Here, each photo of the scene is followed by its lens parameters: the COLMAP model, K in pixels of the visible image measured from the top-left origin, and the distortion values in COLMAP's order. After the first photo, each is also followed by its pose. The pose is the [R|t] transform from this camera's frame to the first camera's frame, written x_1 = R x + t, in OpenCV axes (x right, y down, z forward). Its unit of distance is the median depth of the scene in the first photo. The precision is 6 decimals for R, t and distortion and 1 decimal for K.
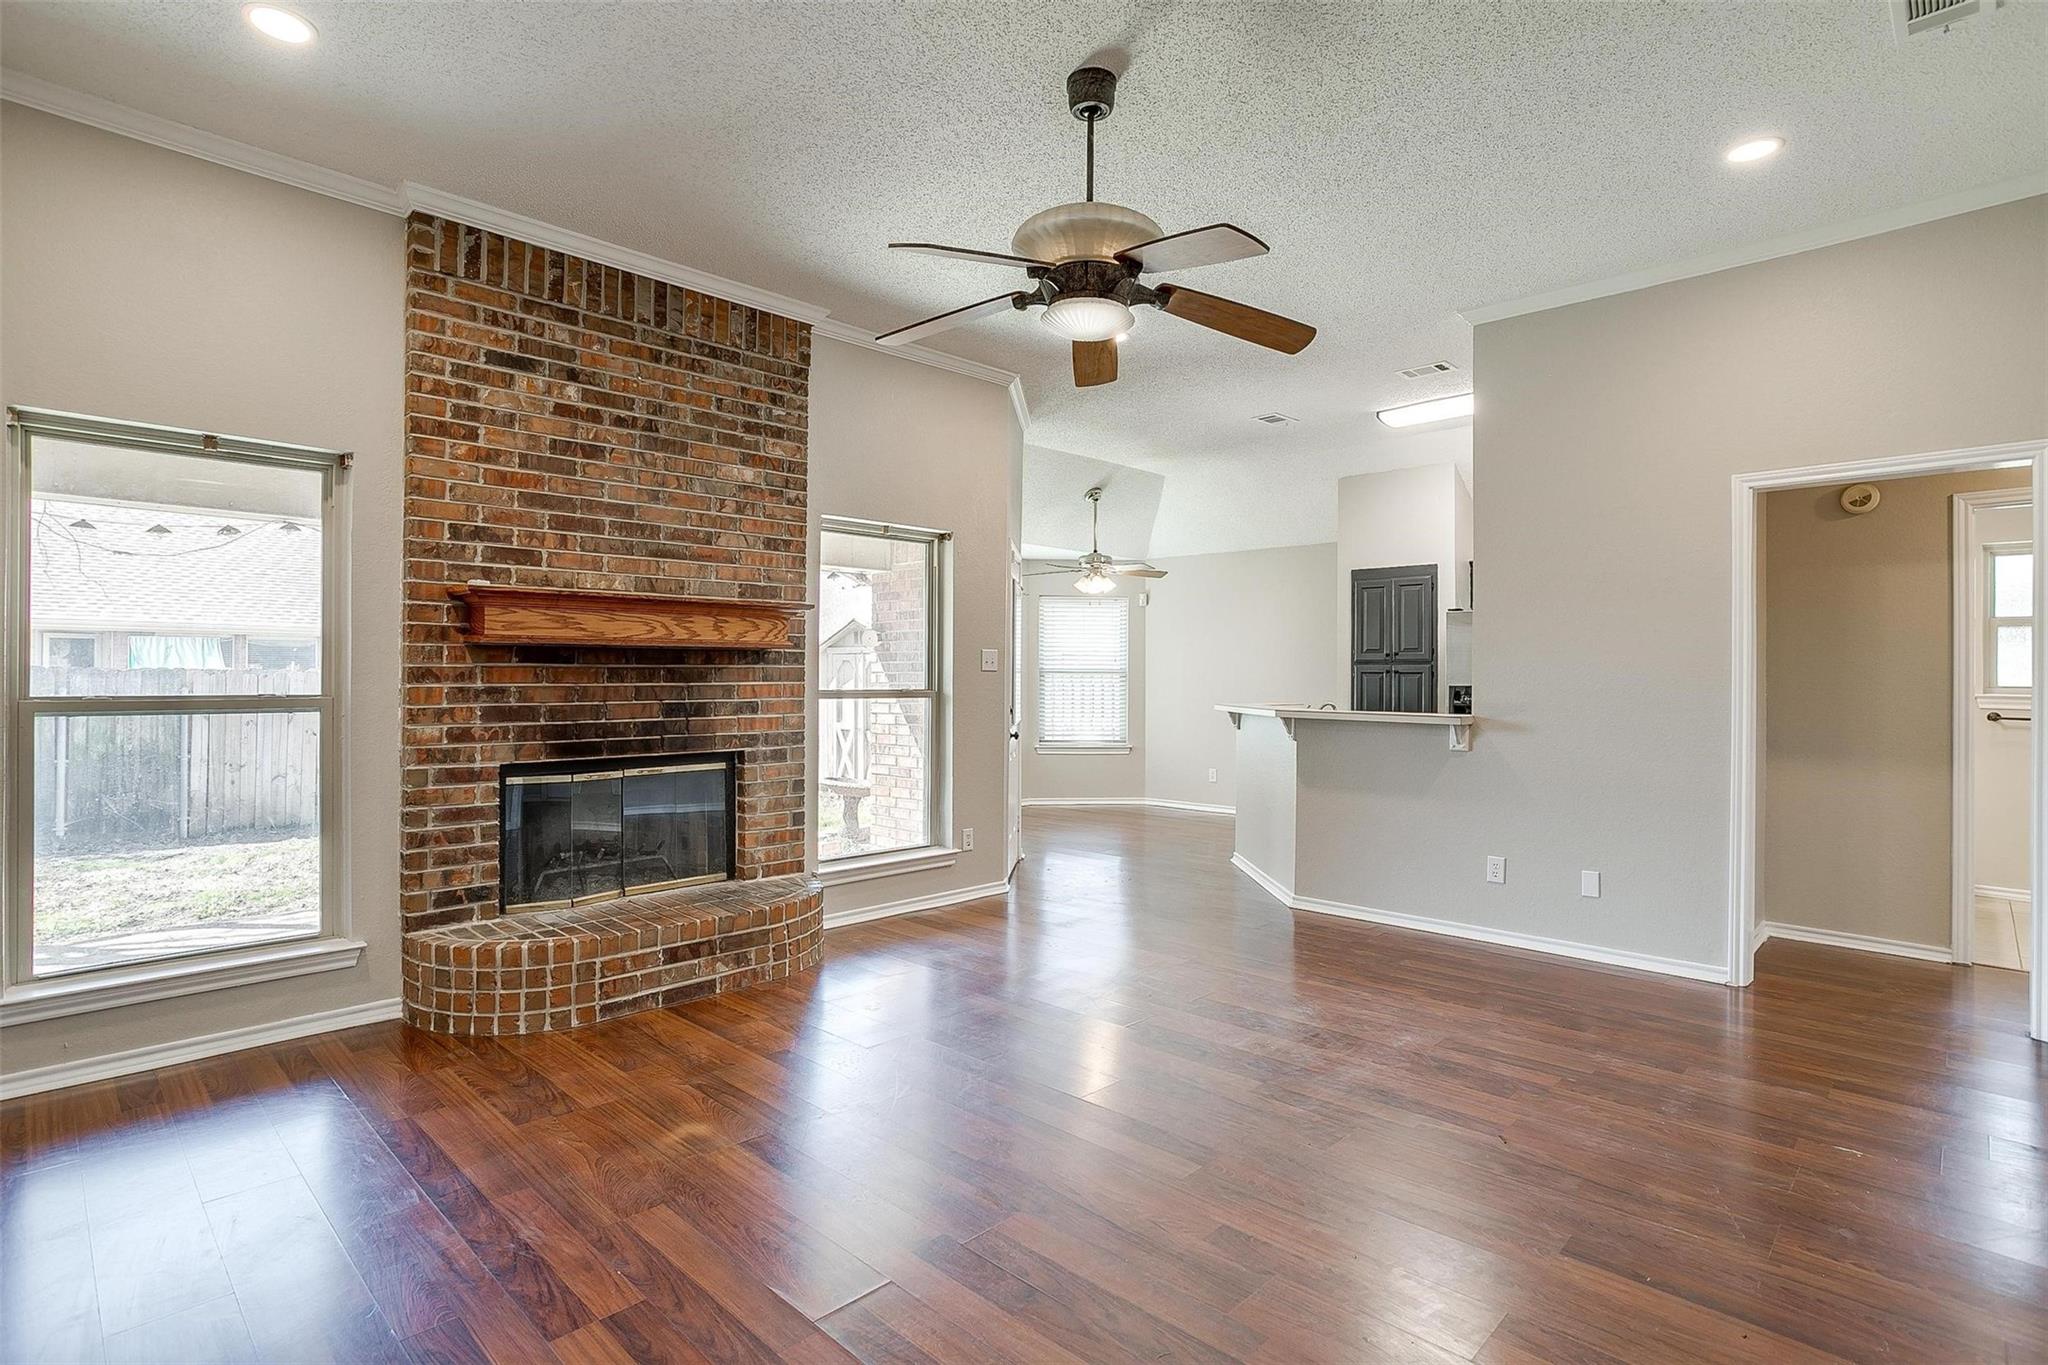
lens RADIAL K [[1014.1, 0, 1024.2], [0, 1014.1, 667.9], [0, 0, 1]] dist [-0.052718, 0.031737]
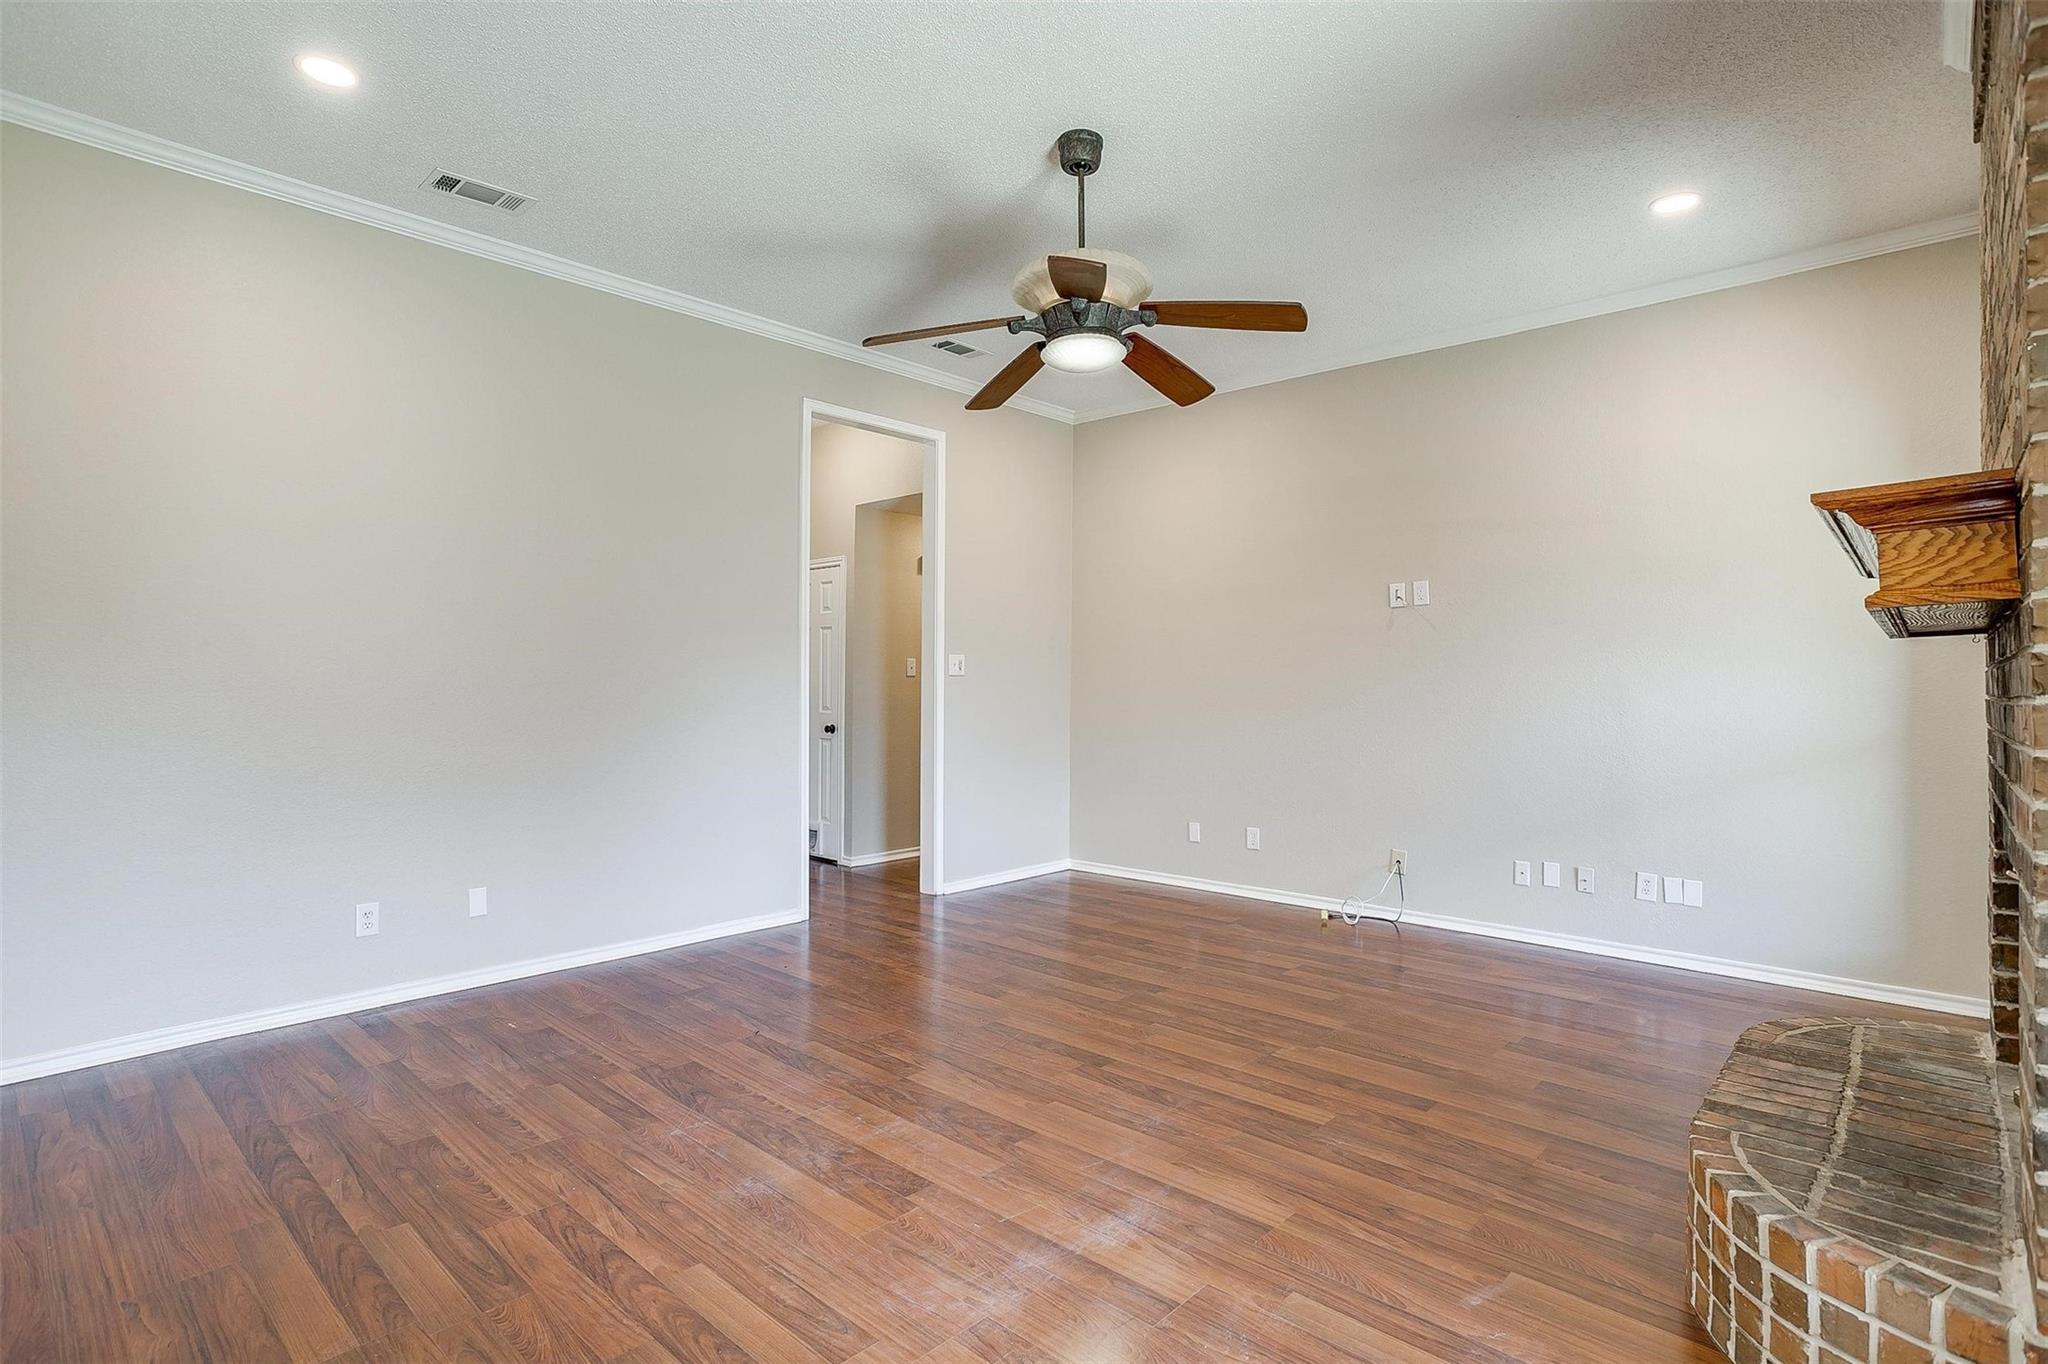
lens RADIAL K [[1019.1, 0, 1024.0], [0, 1019.1, 682.0], [0, 0, 1]] dist [-0.034619, 0.000013]
pose [[-0.999653, -0.008565, -0.024911, 0.082259], [-0.008376, 0.999935, -0.007681, 0.011237], [0.024975, -0.007469, -0.999660, 1.134427]]
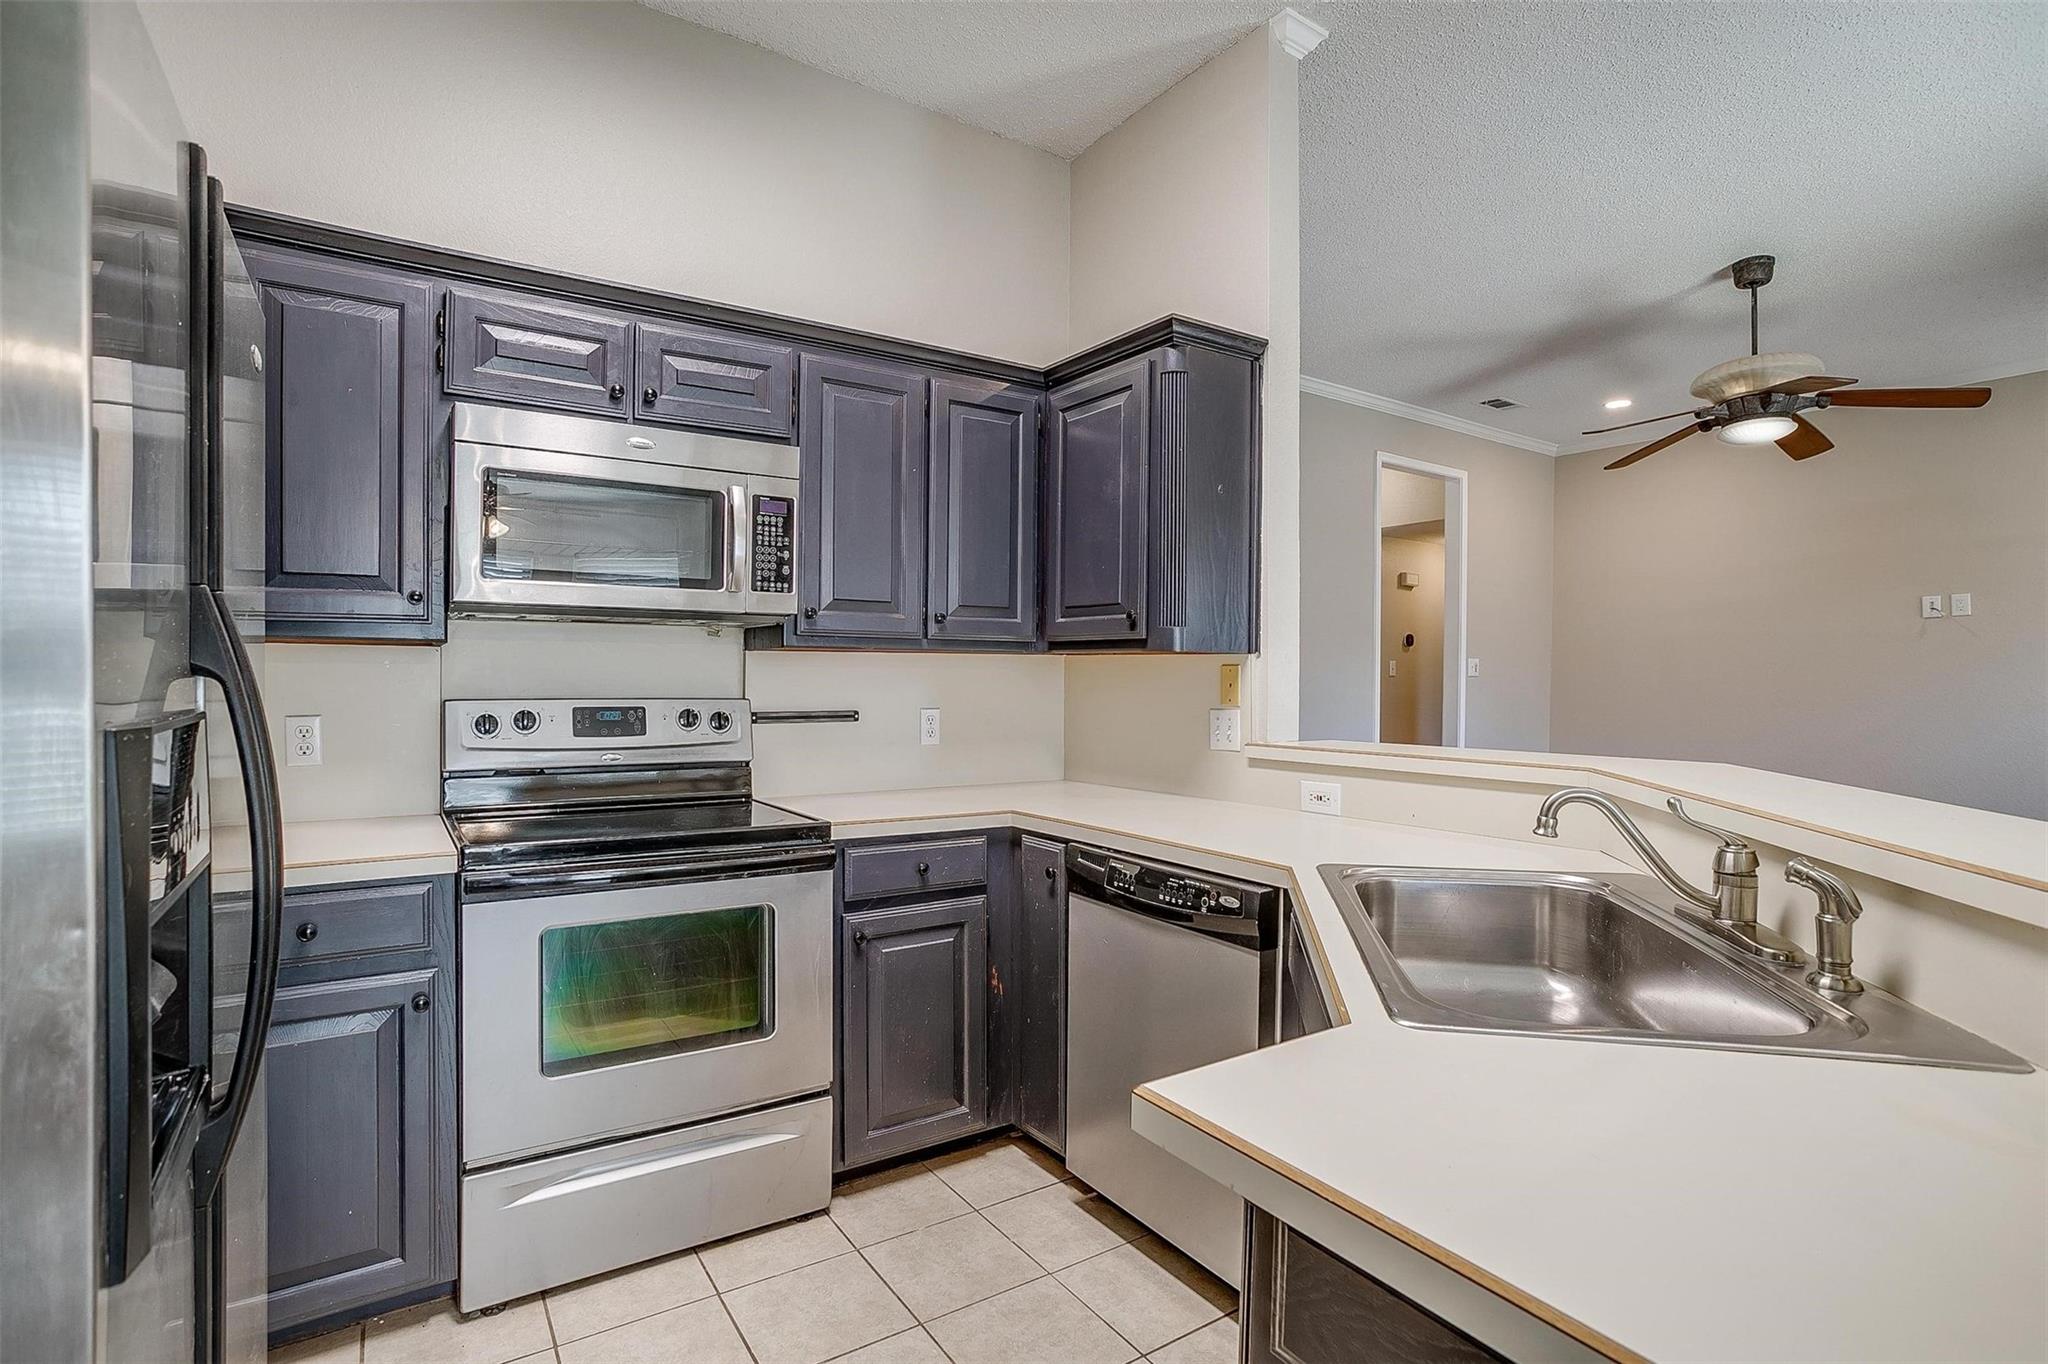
lens RADIAL K [[995.0, 0, 1023.4], [0, 995.0, 689.5], [0, 0, 1]] dist [-0.061495, 0.037040]
pose [[-0.977548, -0.017093, 0.210016, 0.420022], [-0.016193, 0.999851, 0.006005, 0.015036], [-0.210088, 0.002470, -0.977679, 1.379763]]
